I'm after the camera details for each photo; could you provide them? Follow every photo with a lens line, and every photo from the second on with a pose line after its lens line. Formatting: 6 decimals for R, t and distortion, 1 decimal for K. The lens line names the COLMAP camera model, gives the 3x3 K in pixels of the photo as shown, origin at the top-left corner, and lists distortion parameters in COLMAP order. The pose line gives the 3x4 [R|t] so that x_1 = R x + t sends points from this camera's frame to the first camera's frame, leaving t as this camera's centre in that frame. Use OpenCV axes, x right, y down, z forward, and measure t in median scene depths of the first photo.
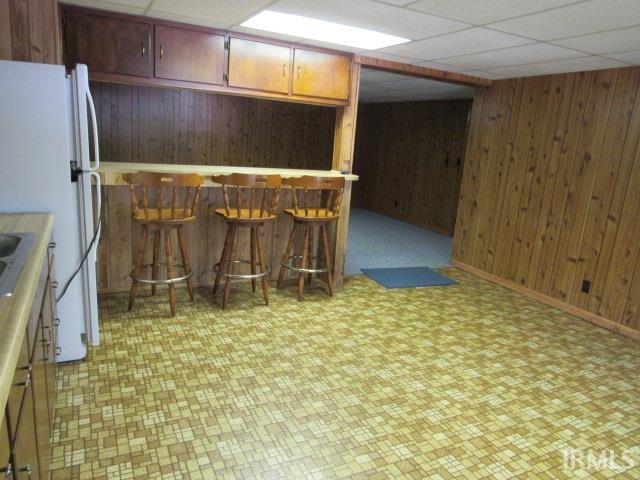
lens RADIAL K [[453.3, 0, 322.5], [0, 453.3, 232.8], [0, 0, 1]] dist [-0.002119, 0.000795]
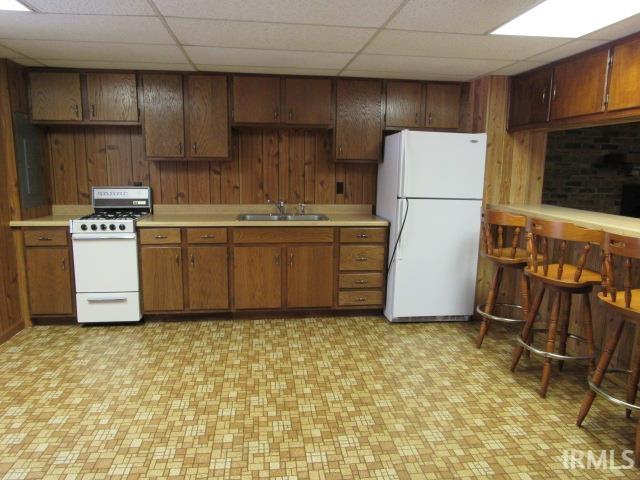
lens RADIAL K [[460.0, 0, 318.6], [0, 460.0, 244.0], [0, 0, 1]] dist [-0.022966, 0.004549]
pose [[-0.333016, 0.078081, -0.939683, 0.609216], [-0.238491, 0.957188, 0.164055, -0.102922], [0.912262, 0.278739, -0.300137, 0.738347]]
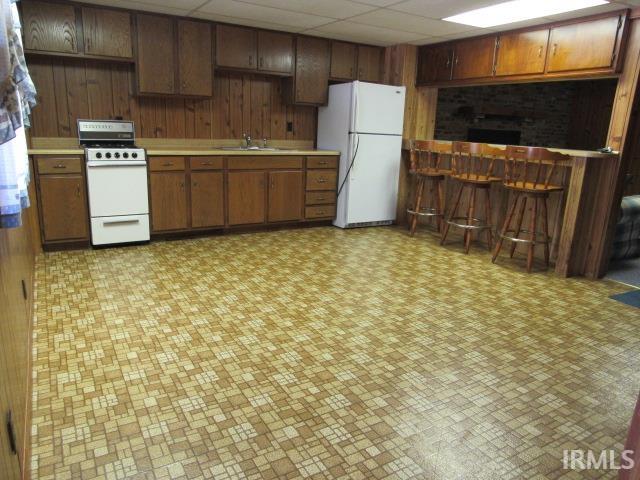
lens RADIAL K [[460.1, 0, 324.0], [0, 460.1, 239.6], [0, 0, 1]] dist [-0.021165, 0.006279]
pose [[0.076354, 0.167427, -0.982923, 0.931680], [-0.242762, 0.959258, 0.144538, 0.034846], [0.967076, 0.227580, 0.113889, 0.439089]]
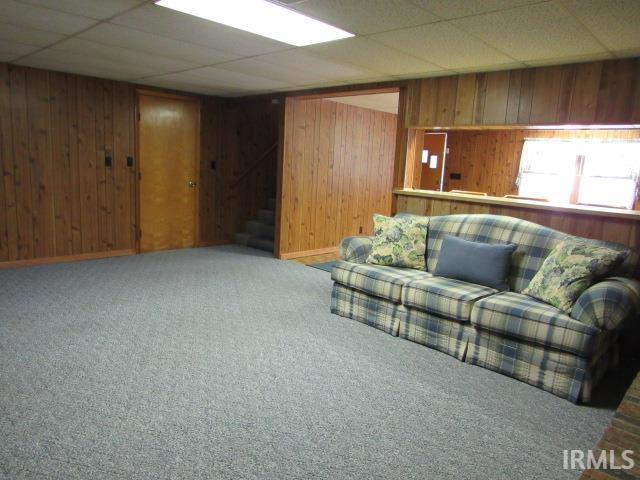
lens RADIAL K [[466.9, 0, 318.0], [0, 466.9, 249.5], [0, 0, 1]] dist [0.001260, 0.003945]
pose [[-0.309517, -0.268783, 0.912116, -1.029001], [0.119704, 0.940575, 0.317789, -0.401671], [-0.943329, 0.207545, -0.258950, 1.612349]]
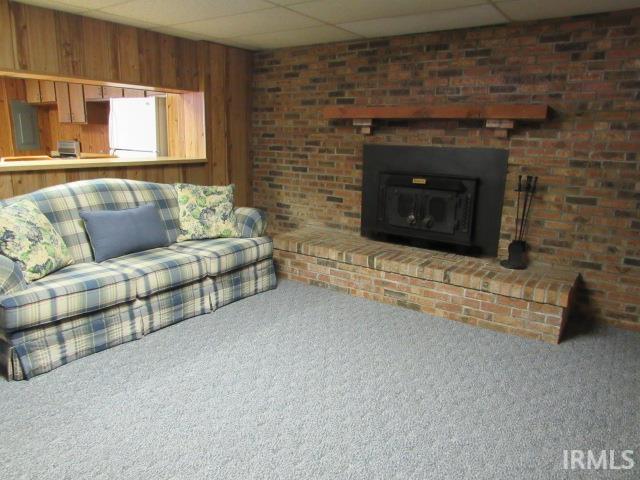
lens RADIAL K [[460.0, 0, 318.6], [0, 460.0, 244.0], [0, 0, 1]] dist [-0.022966, 0.004549]
pose [[-0.882807, 0.012798, -0.469562, -0.204984], [-0.184292, 0.910046, 0.371285, -0.405475], [0.432075, 0.414309, -0.801036, 1.926741]]
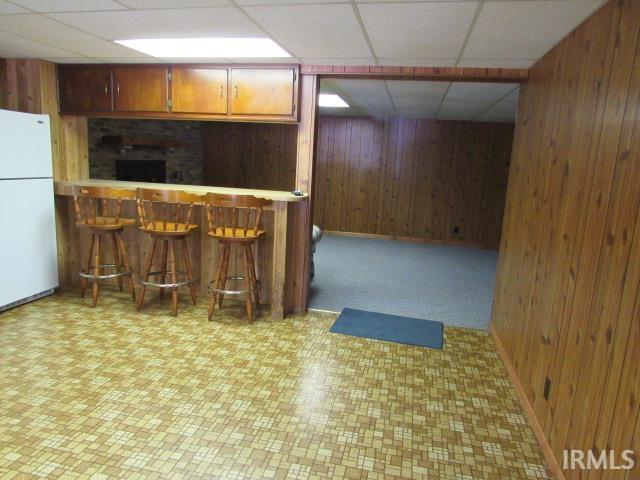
lens RADIAL K [[452.9, 0, 320.0], [0, 452.9, 240.0], [0, 0, 1]] dist [-0.016249, -0.006682]
pose [[0.780281, 0.073205, -0.621130, 0.686023], [-0.118477, 0.992445, -0.031866, -0.017842], [0.614105, 0.098454, 0.783059, 0.339108]]
